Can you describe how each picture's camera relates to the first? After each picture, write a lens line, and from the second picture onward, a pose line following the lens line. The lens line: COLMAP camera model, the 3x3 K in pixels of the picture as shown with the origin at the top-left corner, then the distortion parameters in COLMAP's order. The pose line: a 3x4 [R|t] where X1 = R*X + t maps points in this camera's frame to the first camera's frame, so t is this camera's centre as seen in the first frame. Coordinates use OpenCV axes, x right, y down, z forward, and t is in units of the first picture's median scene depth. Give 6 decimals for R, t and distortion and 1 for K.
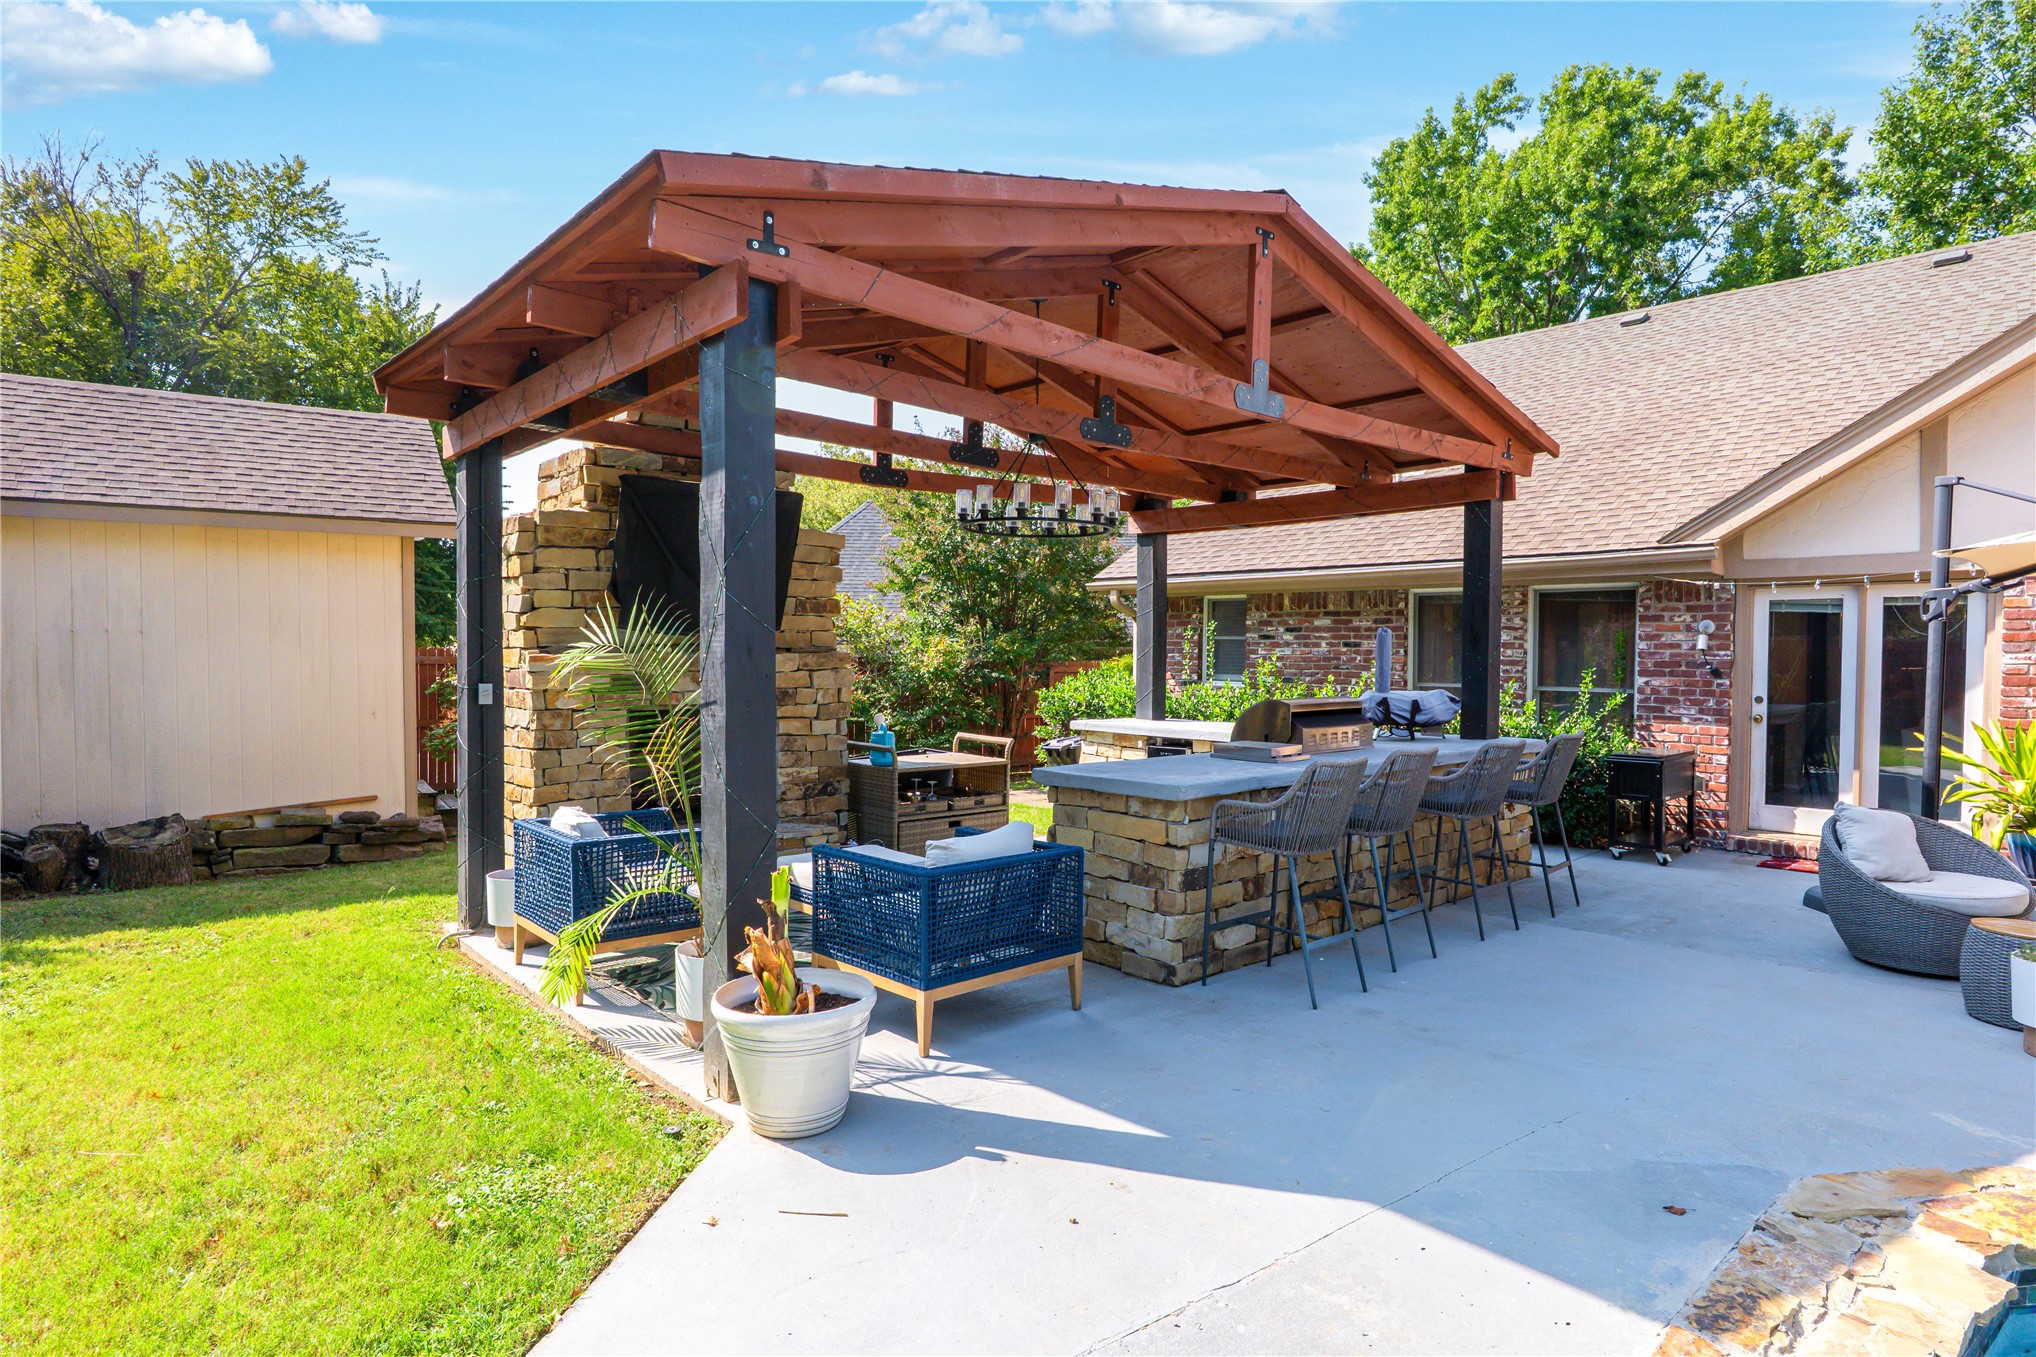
lens RADIAL K [[1075.7, 0, 1005.9], [0, 1075.7, 694.2], [0, 0, 1]] dist [-0.020893, 0.011110]
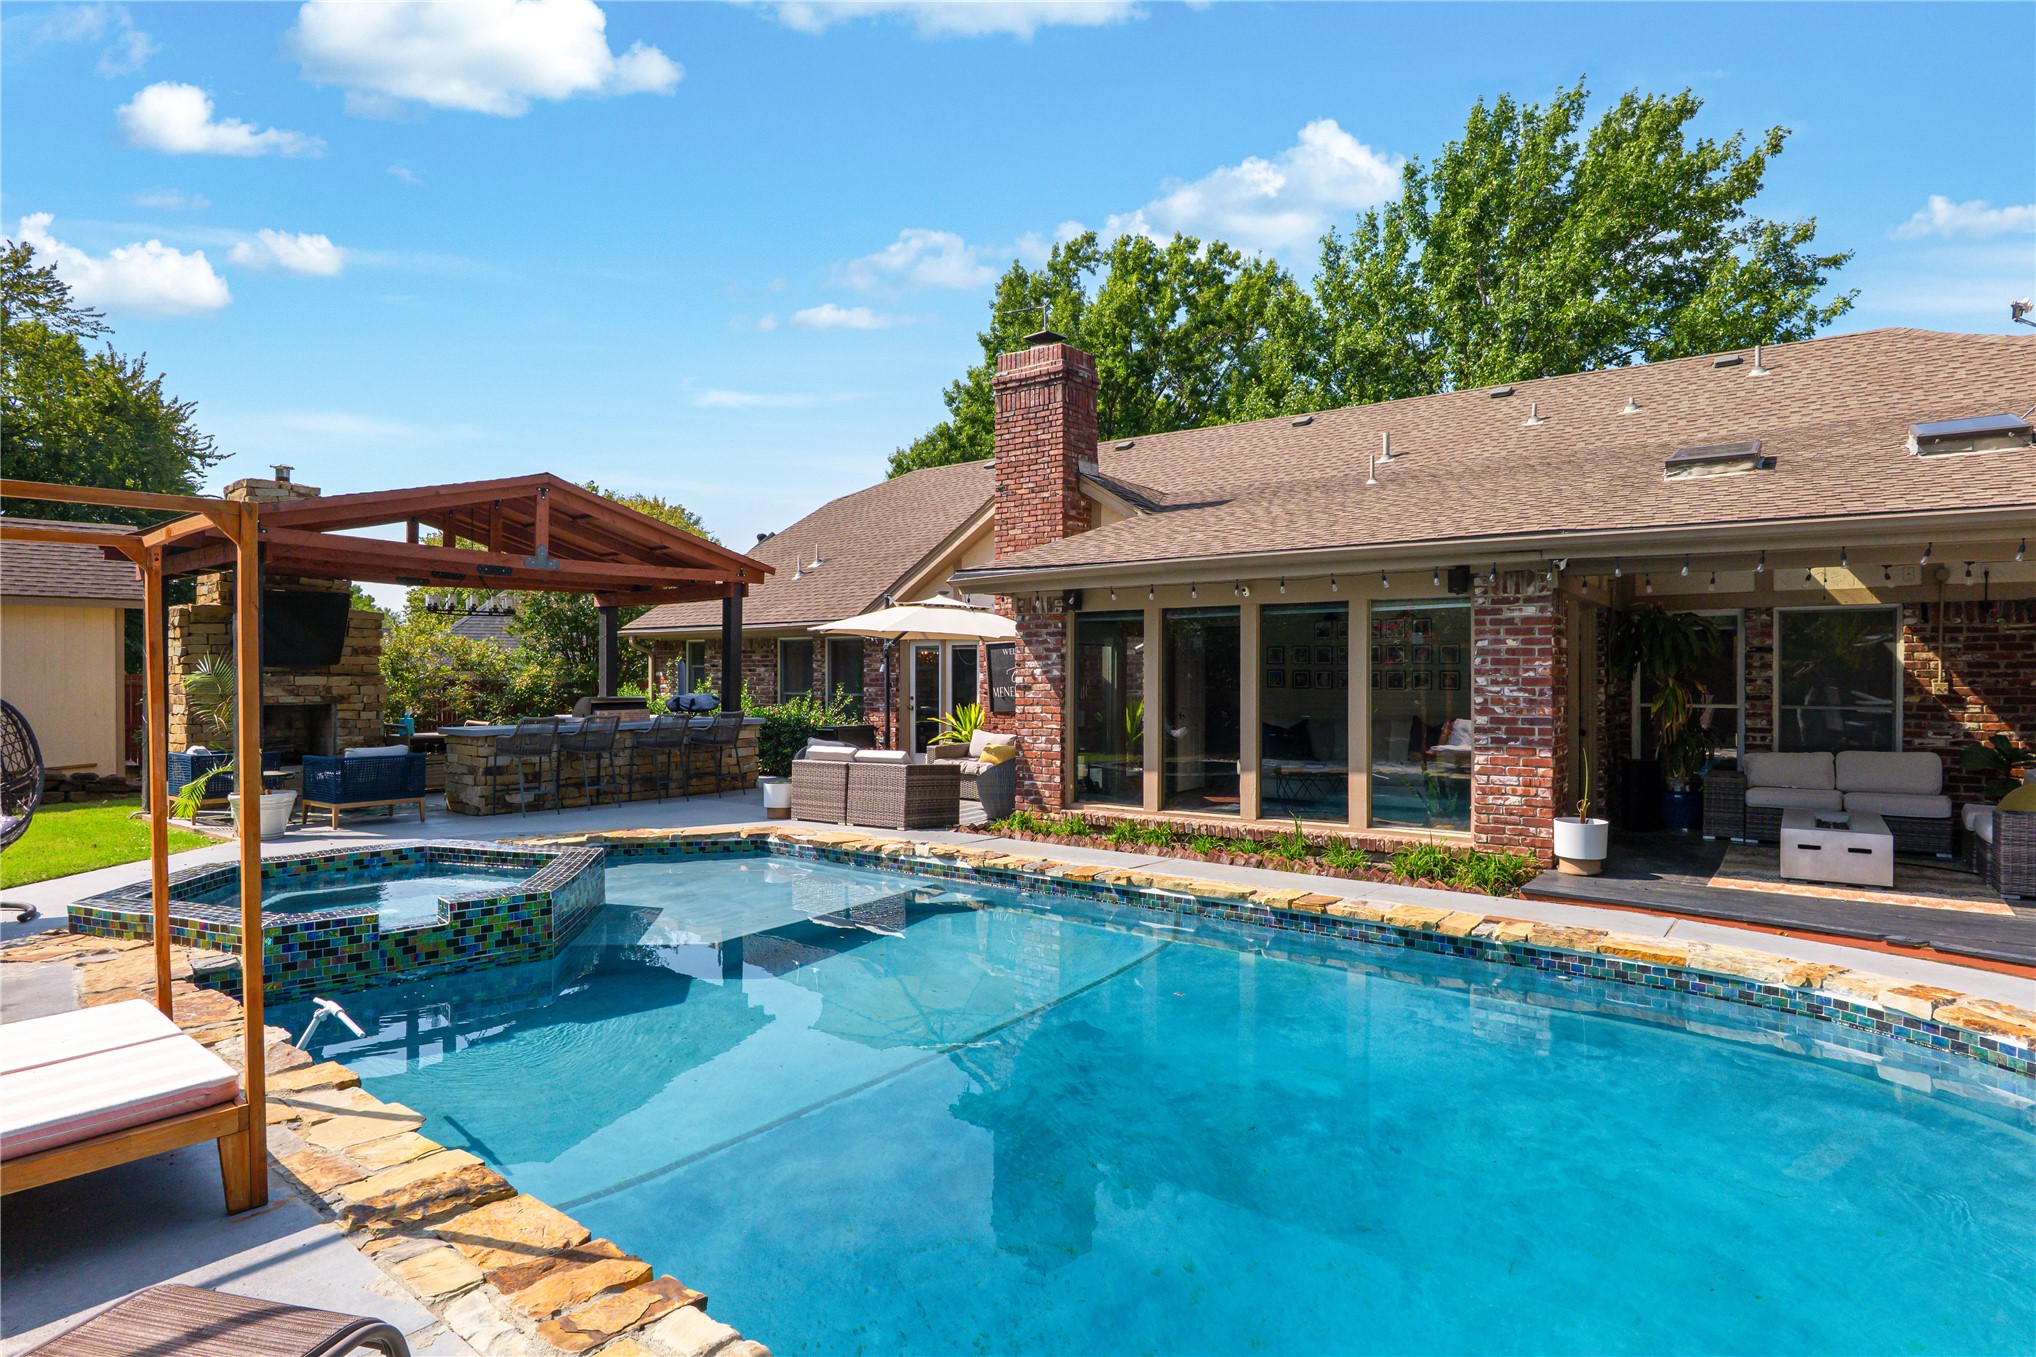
lens RADIAL K [[1075.7, 0, 1014.0], [0, 1075.7, 681.1], [0, 0, 1]] dist [-0.020893, 0.011110]
pose [[0.983890, -0.005059, 0.178706, 0.512029], [0.011753, 0.999268, -0.036418, 0.043662], [-0.178391, 0.037932, 0.983228, -0.874694]]
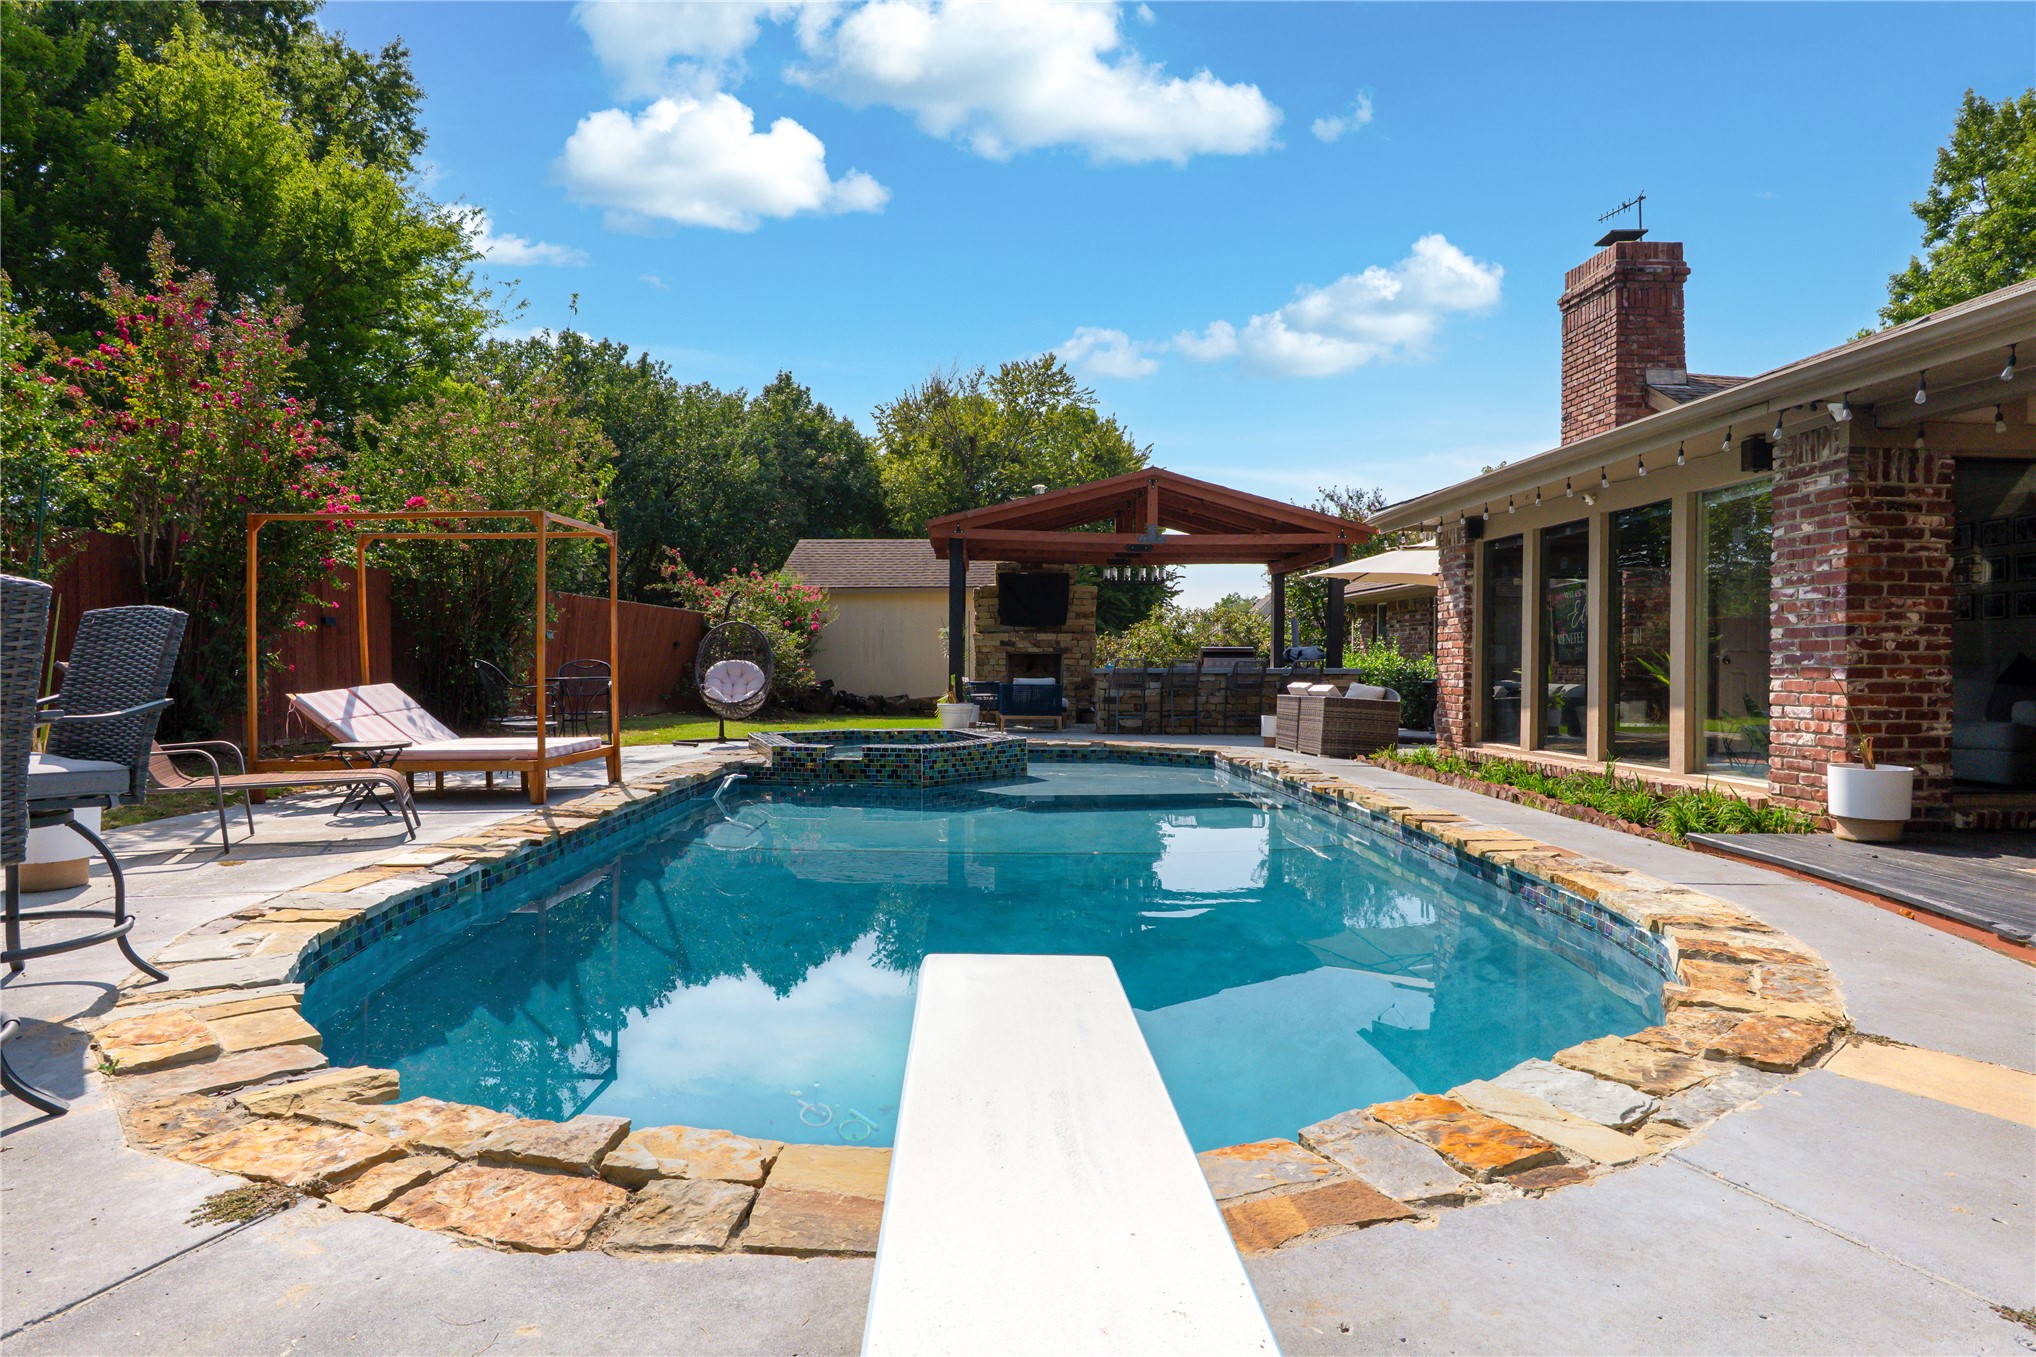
lens RADIAL K [[1075.7, 0, 1033.1], [0, 1075.7, 676.0], [0, 0, 1]] dist [-0.020893, 0.011110]
pose [[0.776461, 0.007020, -0.630127, 1.134161], [-0.028422, 0.999310, -0.023890, 0.106747], [0.629525, 0.036460, 0.776125, -0.888194]]
